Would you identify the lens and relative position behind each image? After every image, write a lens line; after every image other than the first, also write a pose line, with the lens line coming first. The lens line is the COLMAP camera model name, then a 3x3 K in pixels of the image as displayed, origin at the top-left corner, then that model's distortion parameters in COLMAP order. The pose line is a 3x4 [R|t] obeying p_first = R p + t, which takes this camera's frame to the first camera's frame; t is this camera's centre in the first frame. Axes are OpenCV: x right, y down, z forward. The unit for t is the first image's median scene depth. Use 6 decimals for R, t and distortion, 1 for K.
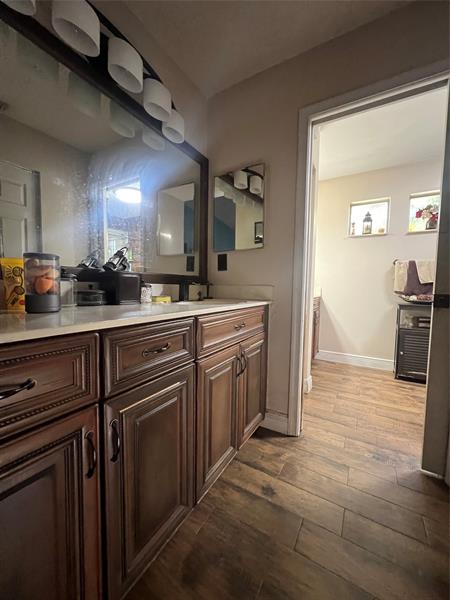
lens RADIAL K [[241.4, 0, 225.5], [0, 241.4, 297.8], [0, 0, 1]] dist [-0.000106, -0.000094]
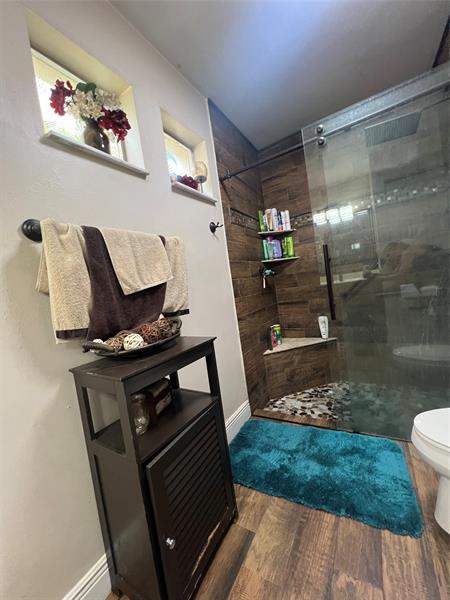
lens RADIAL K [[240.0, 0, 222.6], [0, 240.0, 299.7], [0, 0, 1]] dist [-0.002207, 0.000583]
pose [[0.016138, -0.074835, 0.997065, 0.438545], [0.192232, 0.978824, 0.070355, -0.046406], [-0.981217, 0.190532, 0.030182, 0.806483]]
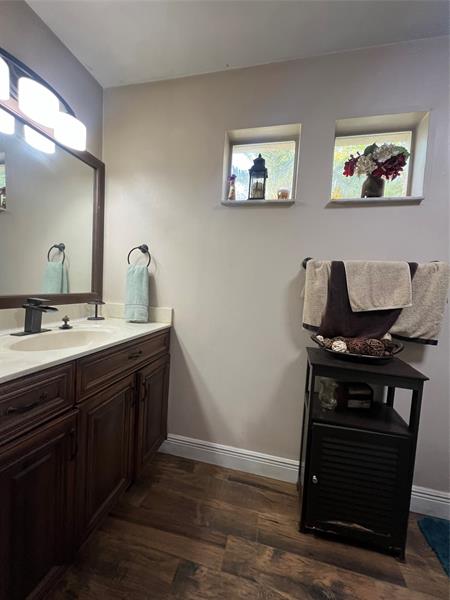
lens RADIAL K [[240.0, 0, 225.9], [0, 240.0, 298.6], [0, 0, 1]] dist [-0.002207, 0.000583]
pose [[0.955948, 0.016391, 0.293078, 0.416940], [-0.019673, 0.999772, 0.008254, -0.078154], [-0.292876, -0.013656, 0.956053, 0.597188]]
